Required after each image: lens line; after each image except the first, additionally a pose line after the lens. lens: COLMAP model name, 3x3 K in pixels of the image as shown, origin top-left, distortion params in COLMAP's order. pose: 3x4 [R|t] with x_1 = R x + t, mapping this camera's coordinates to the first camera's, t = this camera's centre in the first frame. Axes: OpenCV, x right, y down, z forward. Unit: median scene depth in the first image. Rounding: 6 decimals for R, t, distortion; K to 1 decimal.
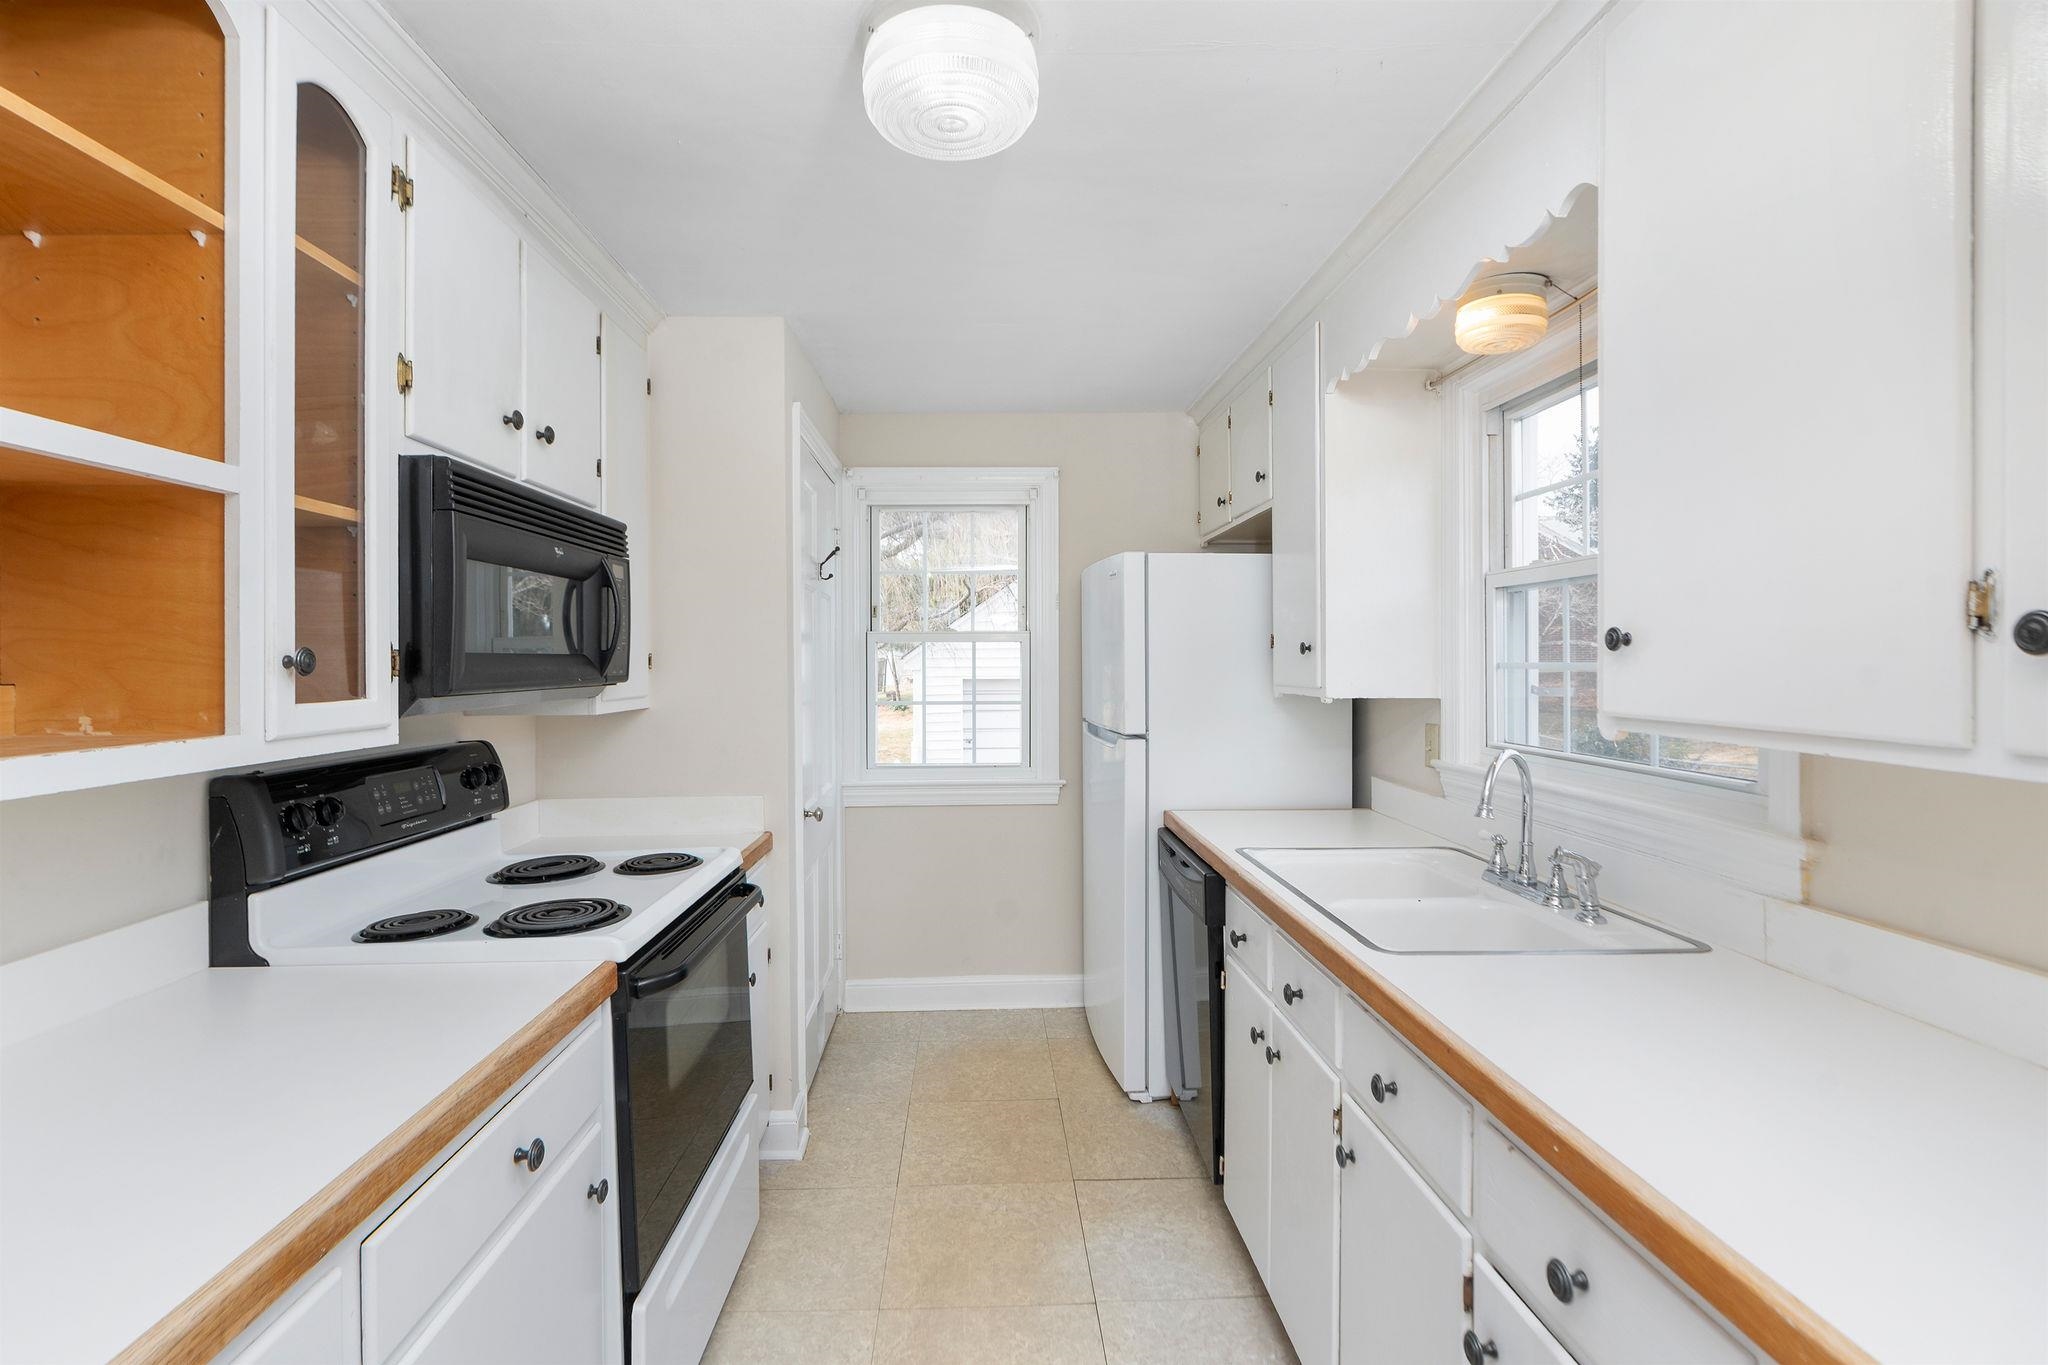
lens RADIAL K [[960.2, 0, 1016.7], [0, 960.2, 664.2], [0, 0, 1]] dist [-0.000570, 0.000139]
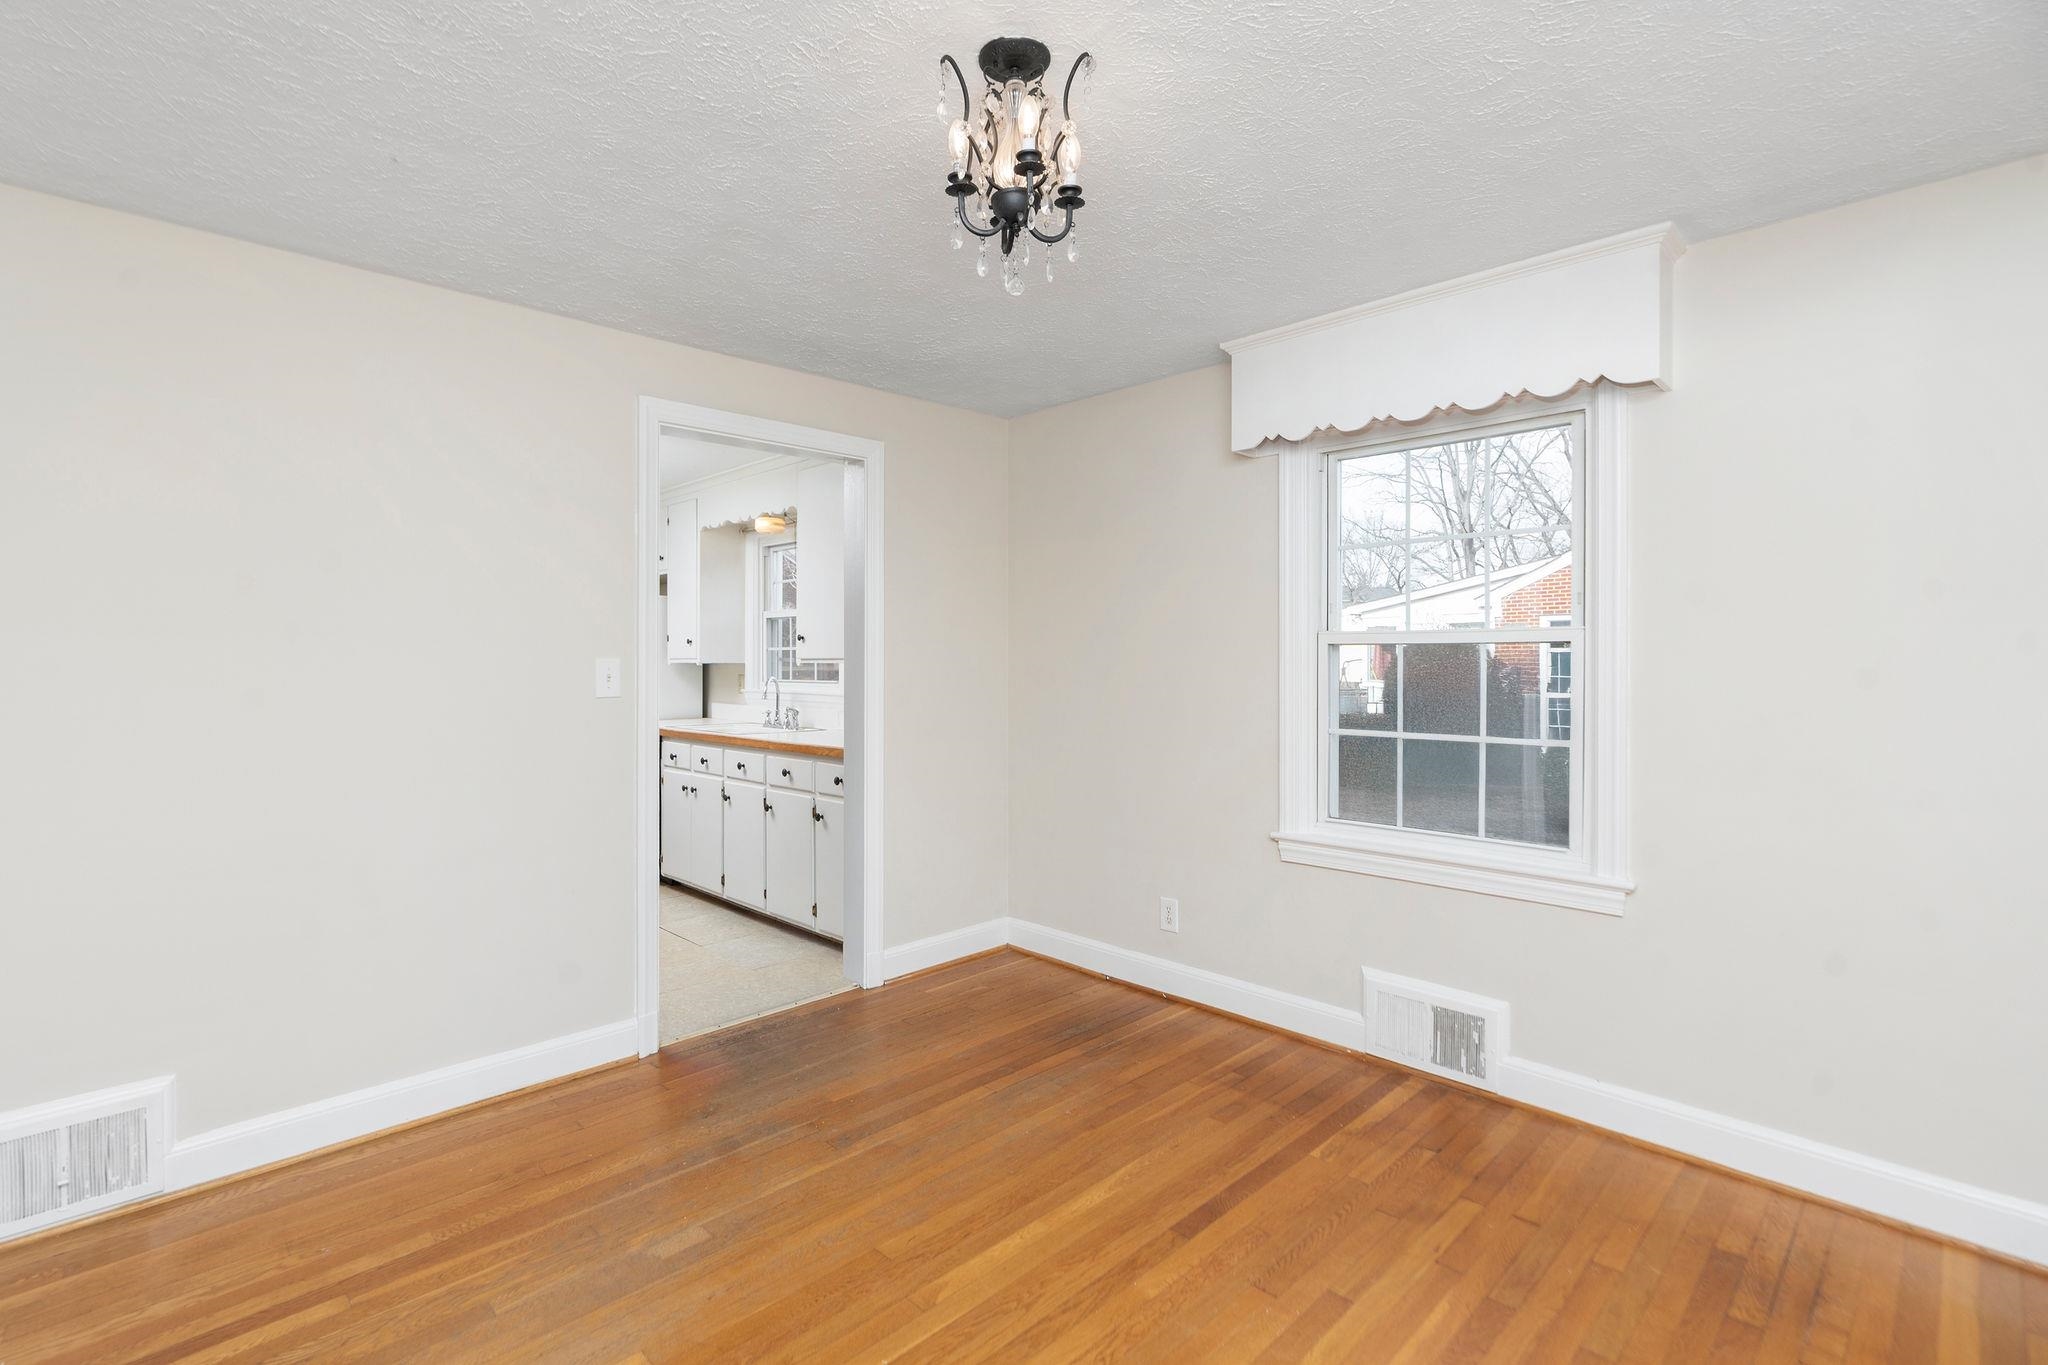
lens RADIAL K [[960.2, 0, 1016.7], [0, 960.2, 664.2], [0, 0, 1]] dist [-0.000570, 0.000139]
pose [[0.746726, -0.003171, 0.665124, -0.760293], [0.000331, 0.999990, 0.004396, 0.037175], [-0.665132, -0.003063, 0.746720, -1.458153]]
